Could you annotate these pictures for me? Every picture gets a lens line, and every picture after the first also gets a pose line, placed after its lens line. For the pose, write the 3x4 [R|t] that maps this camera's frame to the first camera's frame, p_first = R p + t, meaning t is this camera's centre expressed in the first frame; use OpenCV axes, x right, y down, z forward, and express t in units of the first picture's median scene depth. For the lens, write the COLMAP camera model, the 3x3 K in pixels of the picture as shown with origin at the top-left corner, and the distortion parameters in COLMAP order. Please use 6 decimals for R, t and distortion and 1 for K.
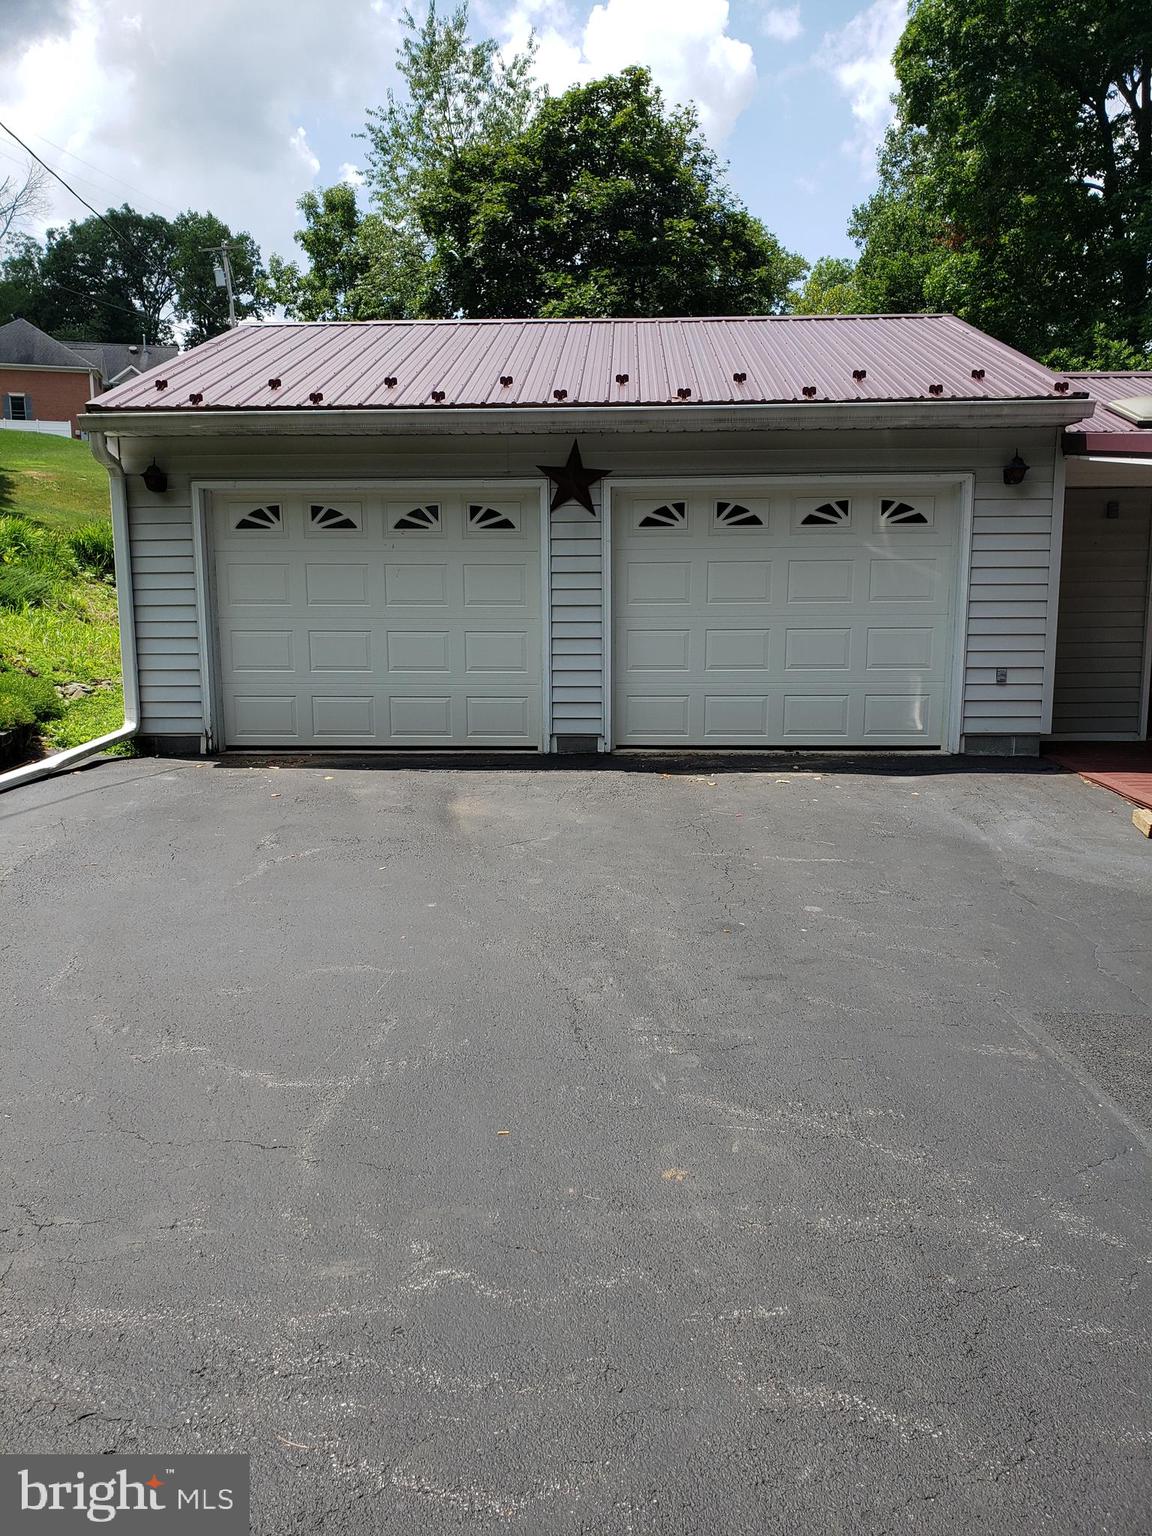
lens RADIAL K [[1194.6, 0, 572.3], [0, 1194.6, 769.3], [0, 0, 1]] dist [0.021915, 0.000326]
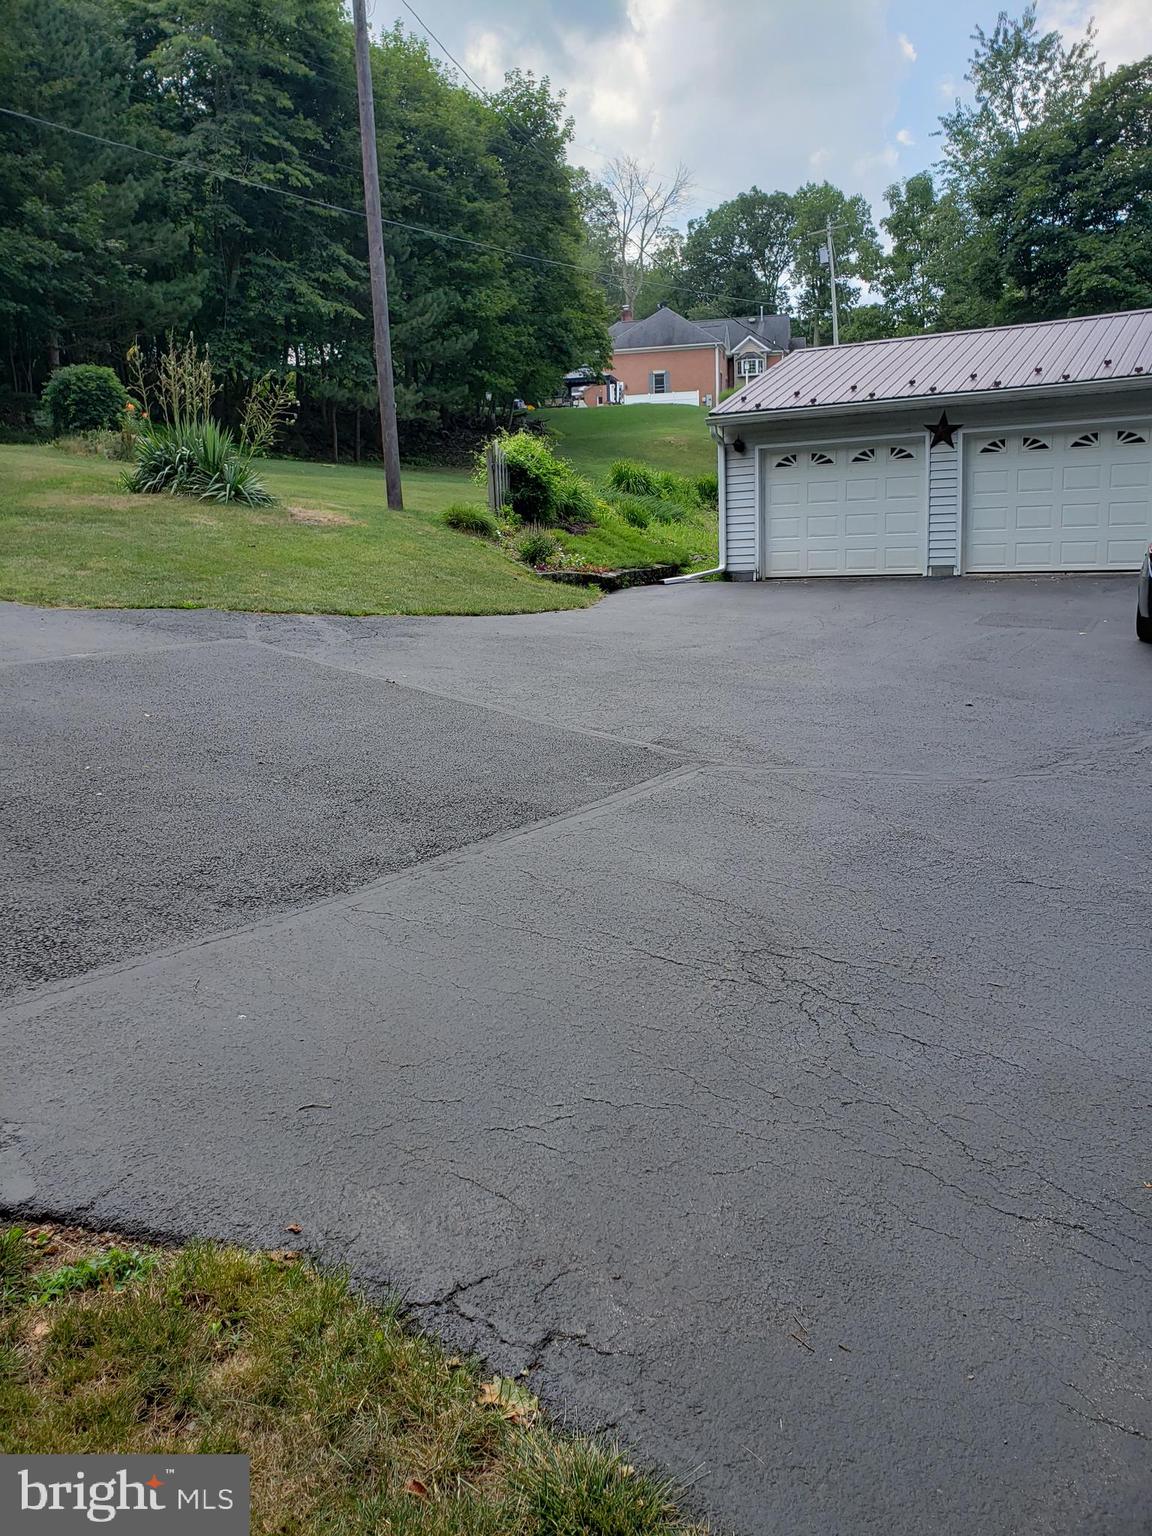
lens RADIAL K [[1216.3, 0, 587.1], [0, 1216.3, 754.9], [0, 0, 1]] dist [0.031434, 0.009416]
pose [[0.888868, 0.052844, -0.455105, 0.100162], [-0.039621, 0.998471, 0.038553, 0.054571], [0.456447, -0.016237, 0.889603, -0.246957]]
